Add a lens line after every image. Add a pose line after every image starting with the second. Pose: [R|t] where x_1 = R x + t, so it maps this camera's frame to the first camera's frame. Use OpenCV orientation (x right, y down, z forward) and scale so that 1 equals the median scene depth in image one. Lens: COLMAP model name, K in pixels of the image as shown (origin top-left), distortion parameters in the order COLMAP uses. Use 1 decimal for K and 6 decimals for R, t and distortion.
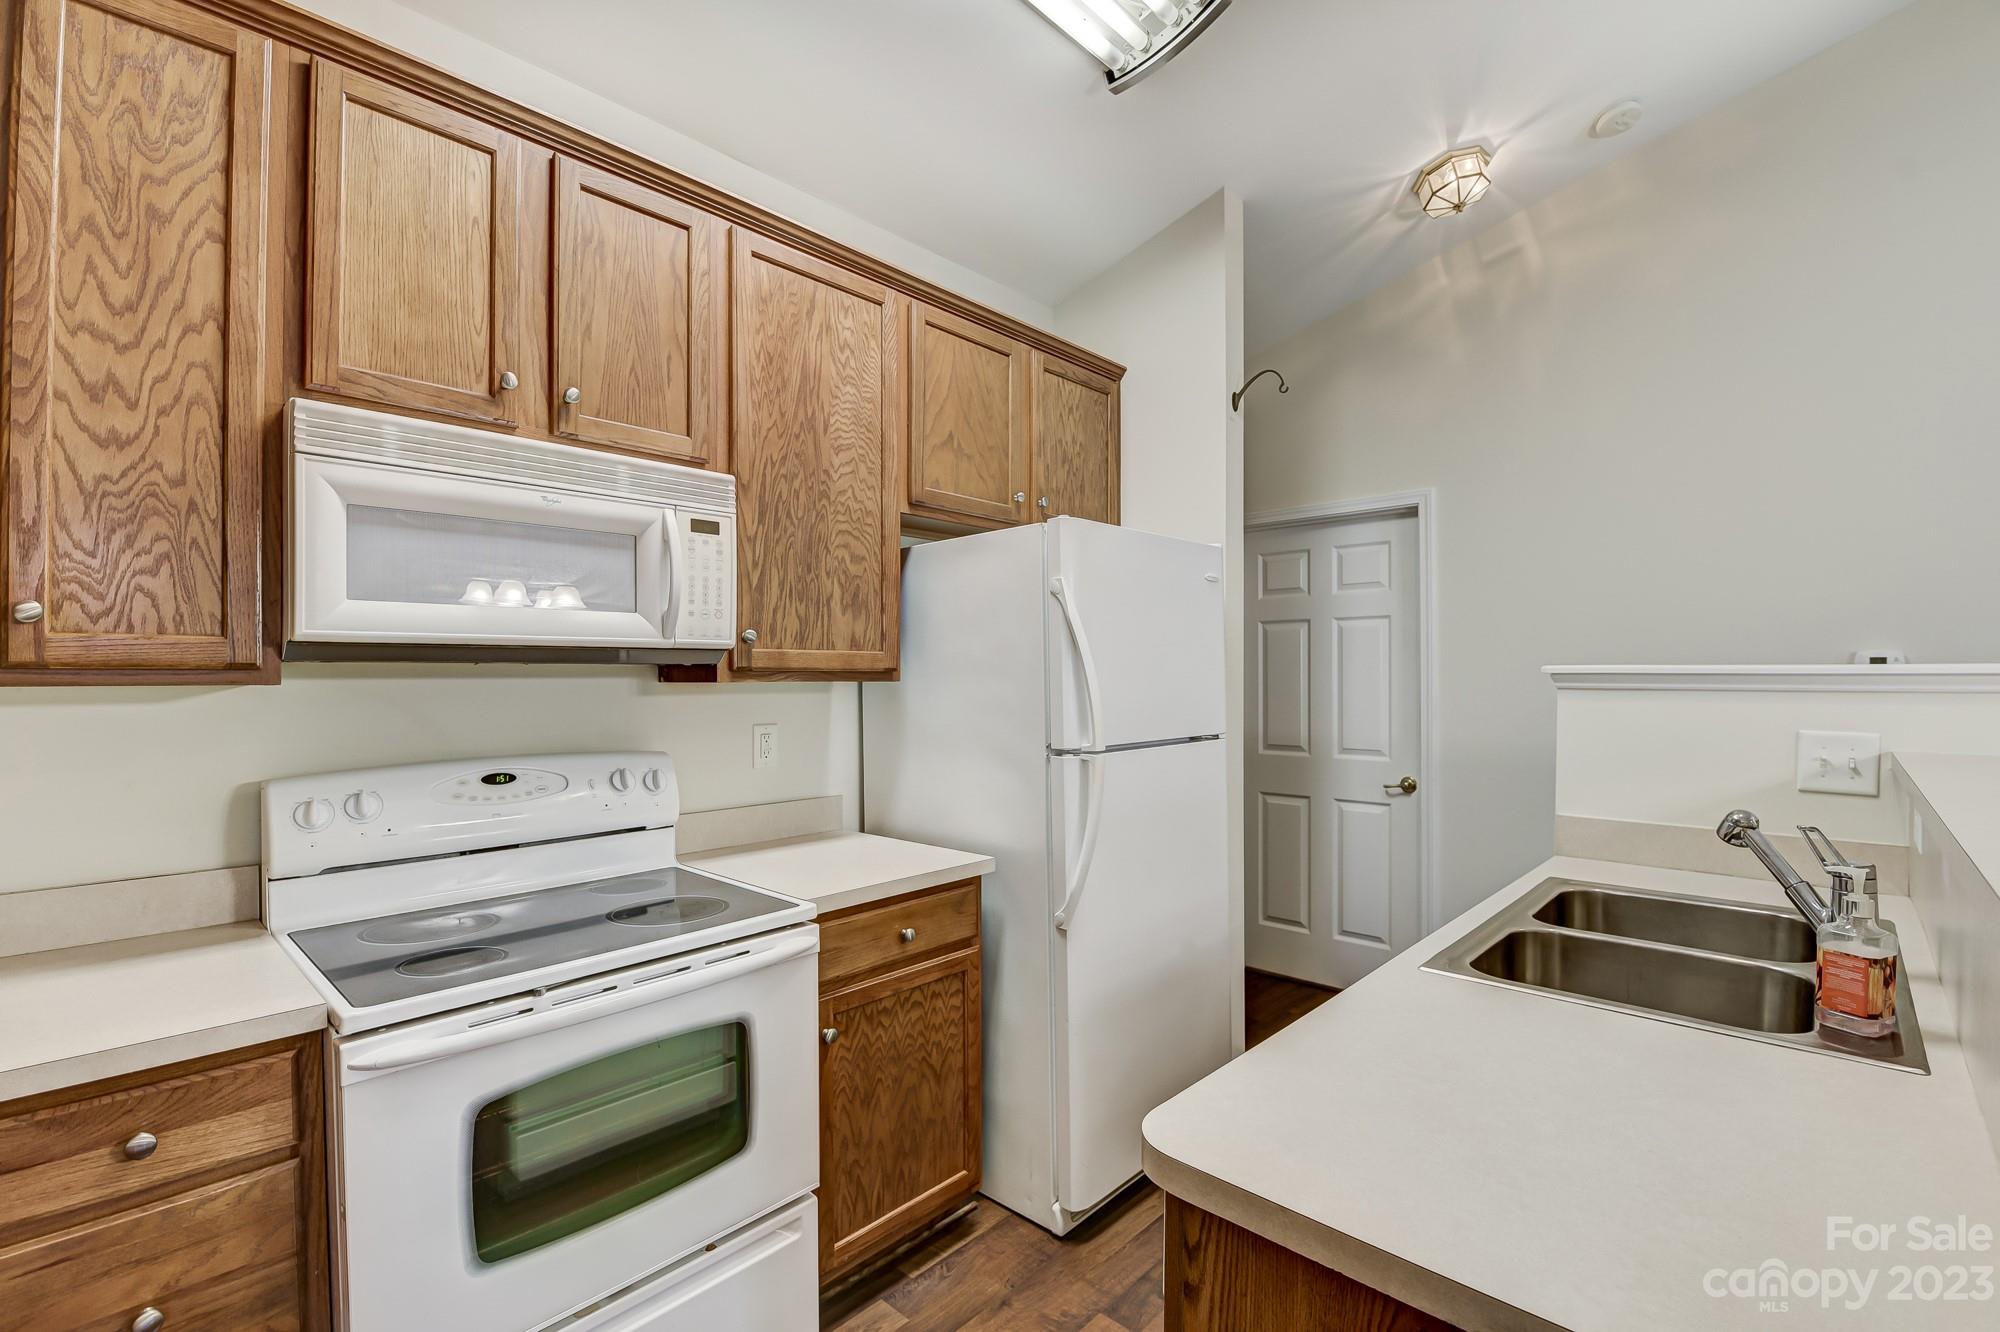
lens RADIAL K [[876.2, 0, 1014.1], [0, 876.2, 676.7], [0, 0, 1]] dist [-0.003350, -0.006830]
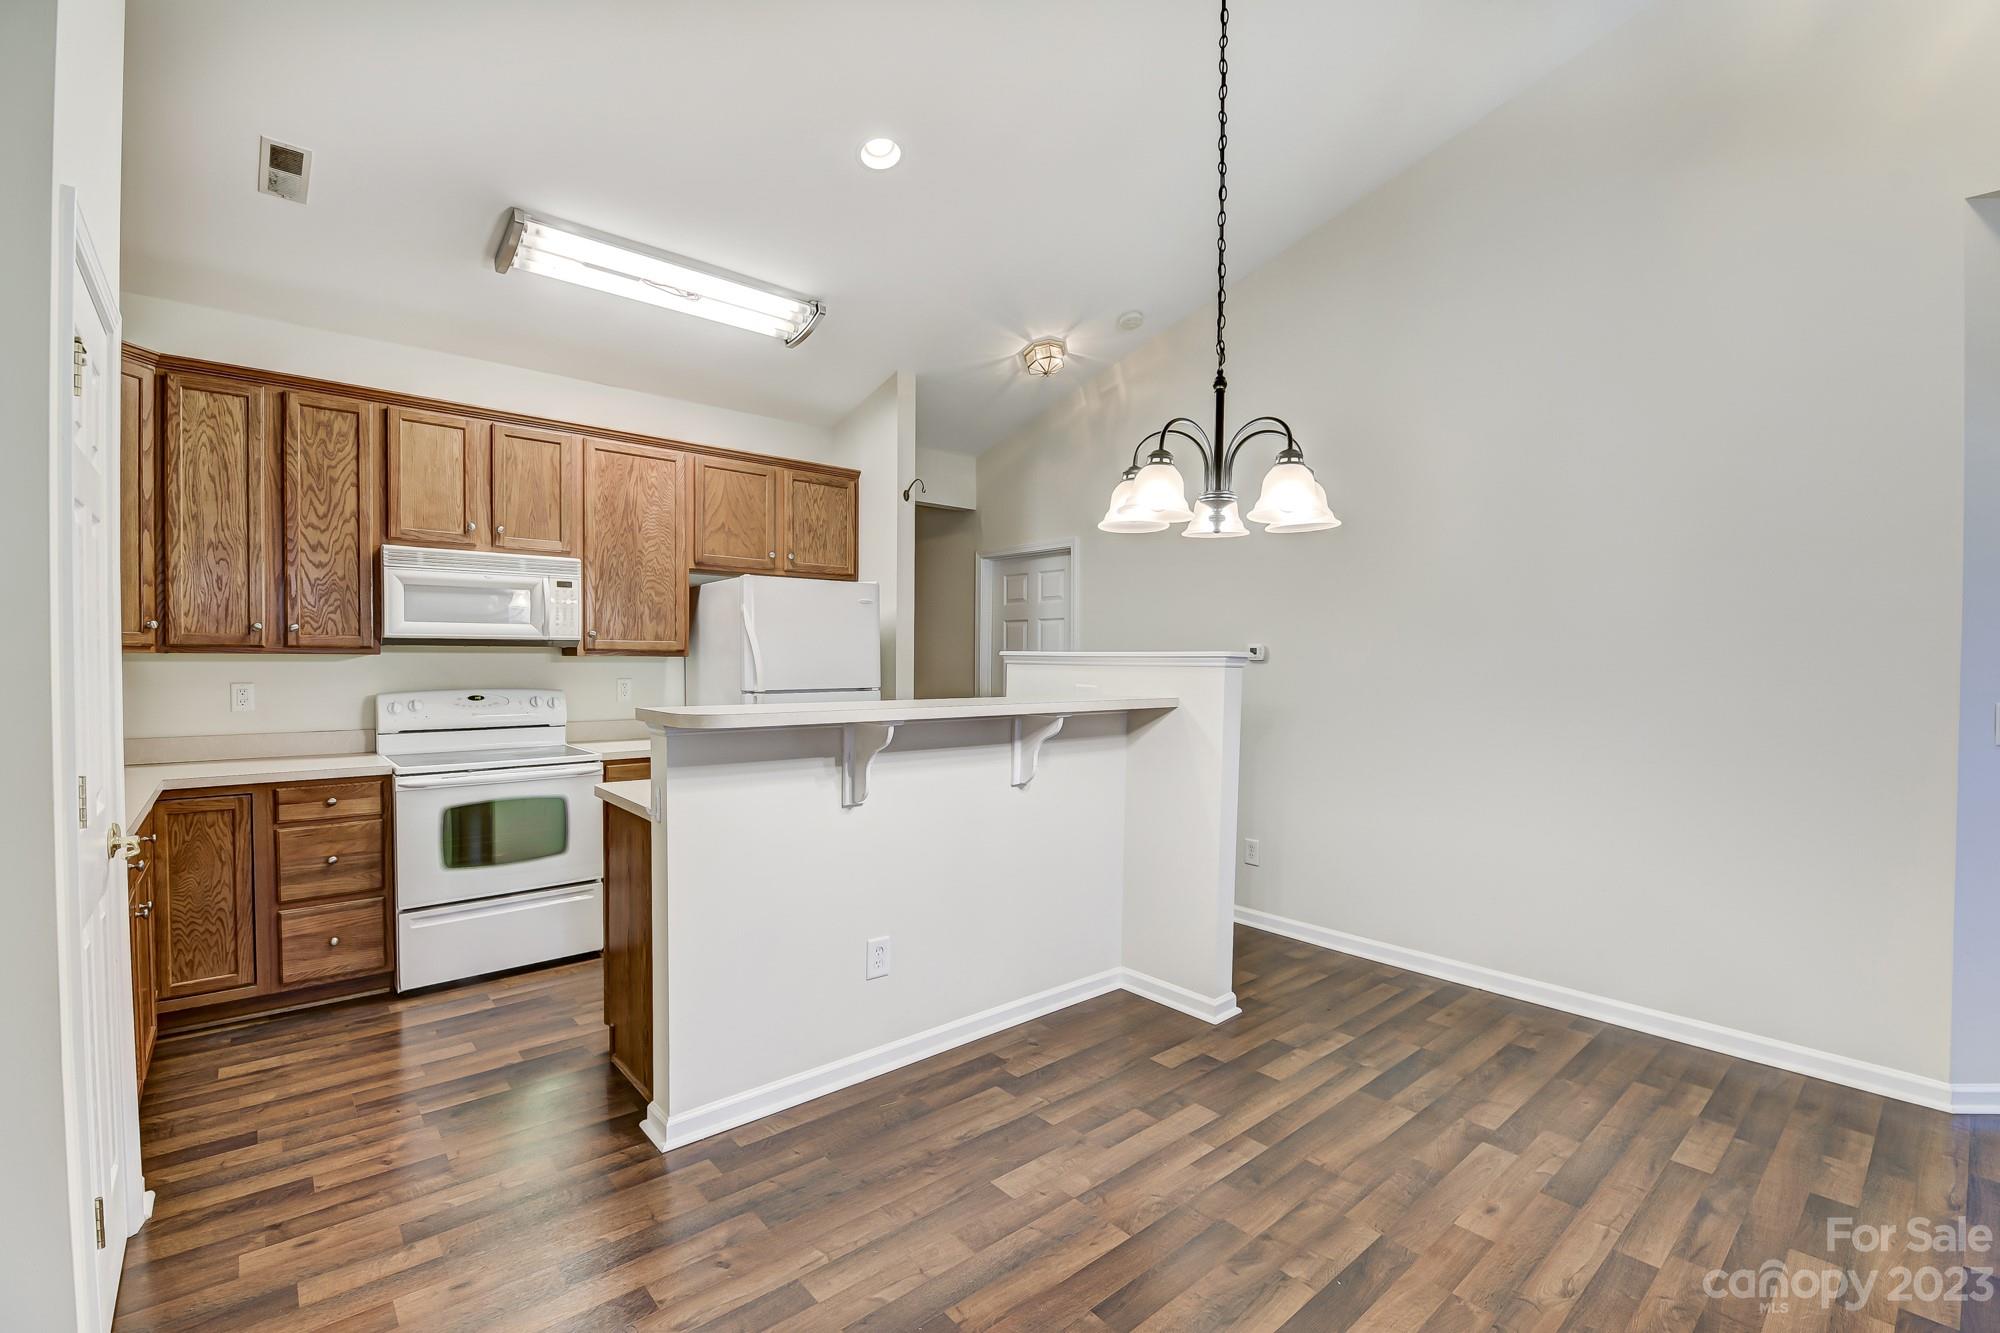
lens RADIAL K [[869.6, 0, 1011.1], [0, 869.6, 678.3], [0, 0, 1]] dist [-0.002333, -0.000894]
pose [[0.994404, 0.010907, -0.105080, 1.131990], [-0.008618, 0.999716, 0.022213, 0.005988], [0.105293, -0.021184, 0.994216, -1.197792]]
